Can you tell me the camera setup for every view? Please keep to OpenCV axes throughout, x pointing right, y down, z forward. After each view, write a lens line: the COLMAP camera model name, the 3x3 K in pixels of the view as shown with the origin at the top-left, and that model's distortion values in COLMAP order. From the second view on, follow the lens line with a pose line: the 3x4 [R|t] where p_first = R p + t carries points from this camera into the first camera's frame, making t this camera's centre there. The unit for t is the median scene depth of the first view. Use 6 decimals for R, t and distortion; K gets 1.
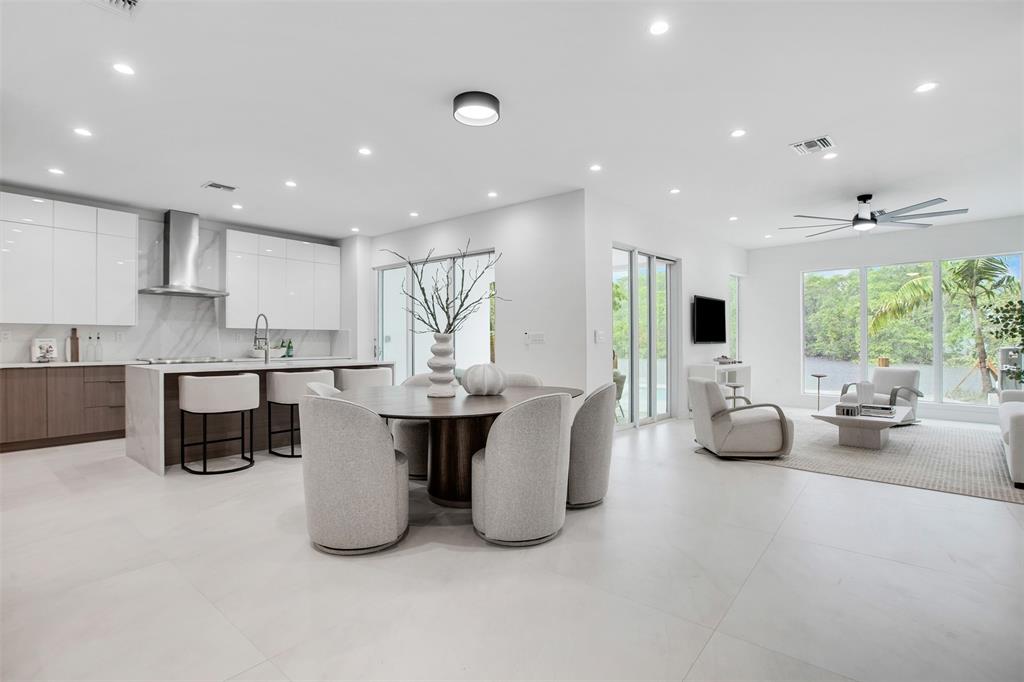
lens RADIAL K [[461.0, 0, 511.8], [0, 461.0, 320.9], [0, 0, 1]] dist [-0.001661, 0.000234]
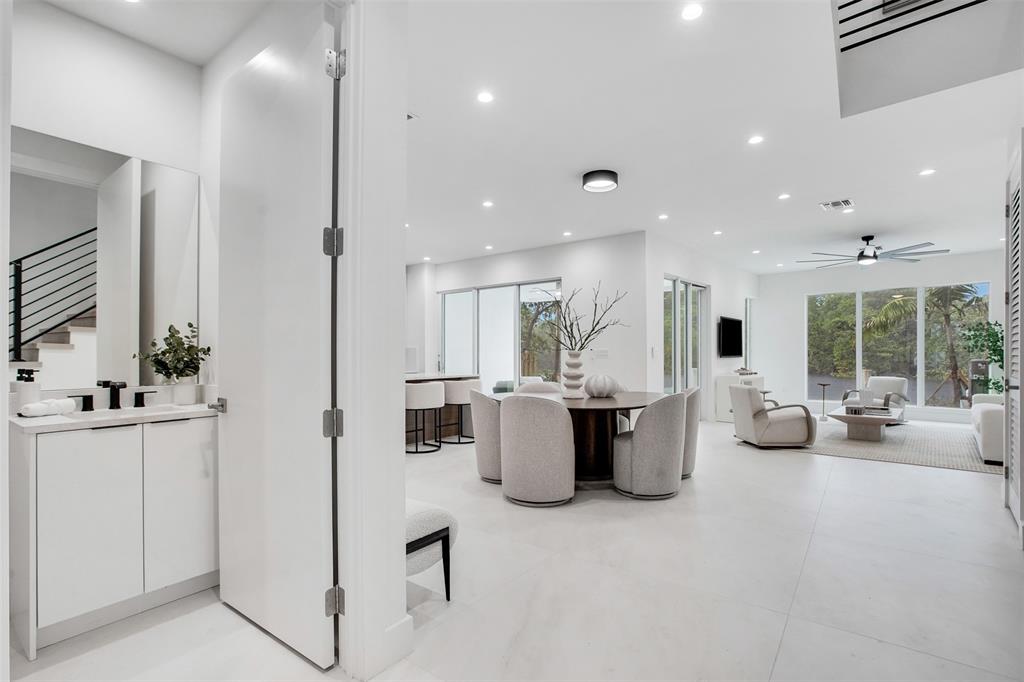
lens RADIAL K [[460.4, 0, 512.0], [0, 460.4, 341.0], [0, 0, 1]] dist [-0.002324, -0.000541]
pose [[0.999383, -0.002113, 0.035073, -0.234095], [0.001677, 0.999921, 0.012471, -0.011112], [-0.035097, -0.012405, 0.999307, -0.202054]]
